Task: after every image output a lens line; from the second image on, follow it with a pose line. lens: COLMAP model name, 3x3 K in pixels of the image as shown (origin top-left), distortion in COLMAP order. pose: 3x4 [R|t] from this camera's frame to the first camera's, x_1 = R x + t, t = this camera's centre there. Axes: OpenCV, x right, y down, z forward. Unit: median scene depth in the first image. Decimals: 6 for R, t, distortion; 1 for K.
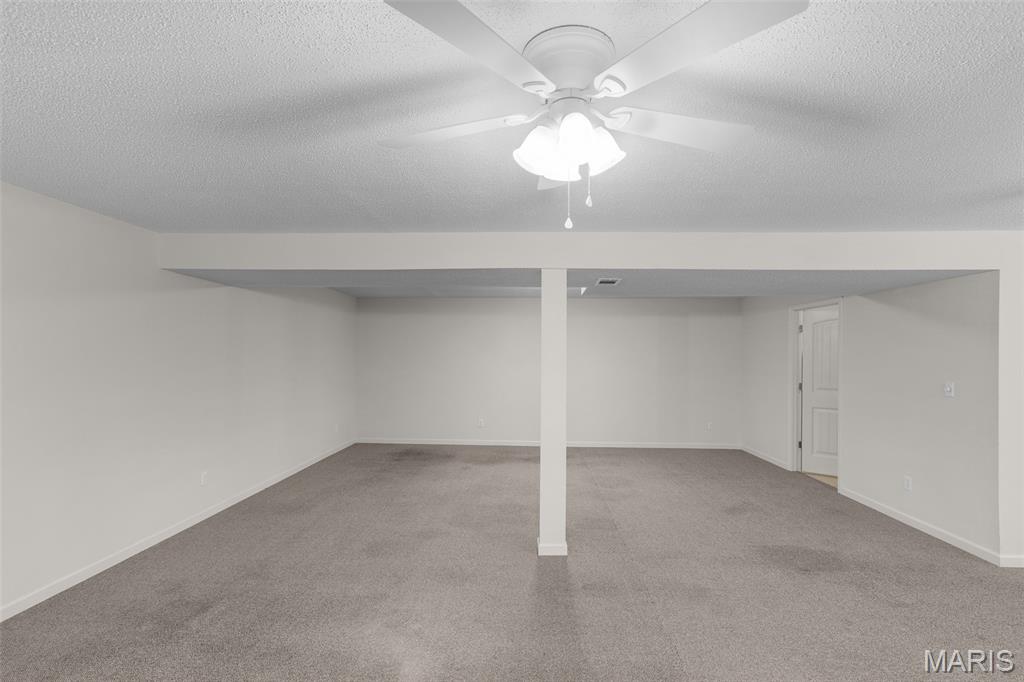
lens RADIAL K [[465.4, 0, 502.1], [0, 465.4, 341.8], [0, 0, 1]] dist [-0.025996, 0.017237]
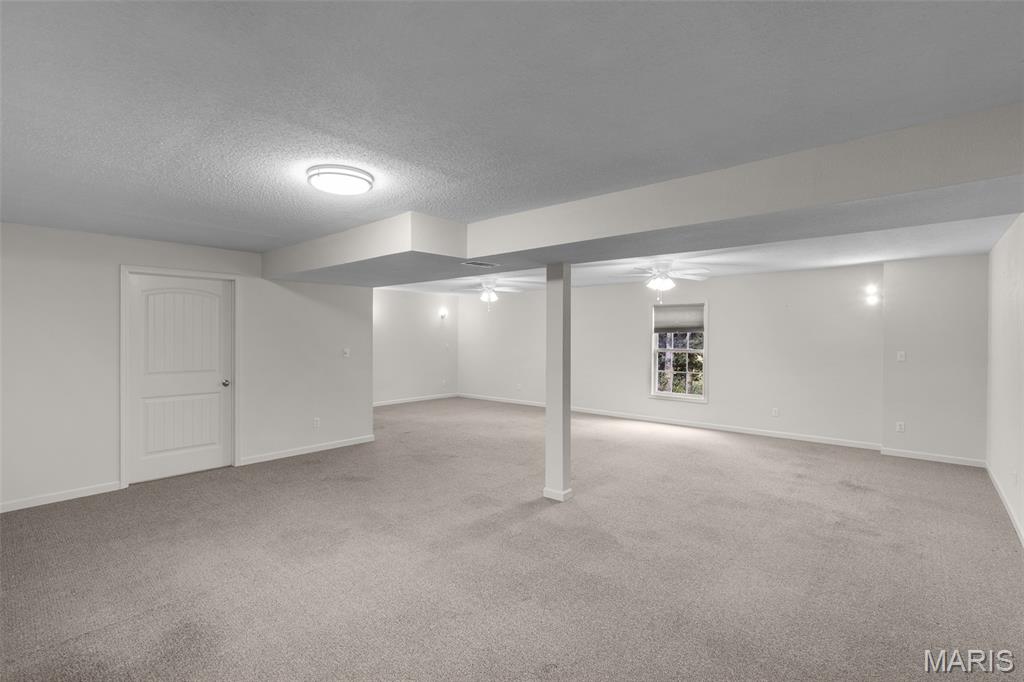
lens RADIAL K [[465.4, 0, 502.1], [0, 465.4, 341.8], [0, 0, 1]] dist [-0.025996, 0.017237]
pose [[-0.778191, -0.020581, 0.627690, -0.452662], [-0.025145, 0.999683, 0.001605, 0.036124], [-0.627524, -0.014534, -0.778461, 1.722227]]
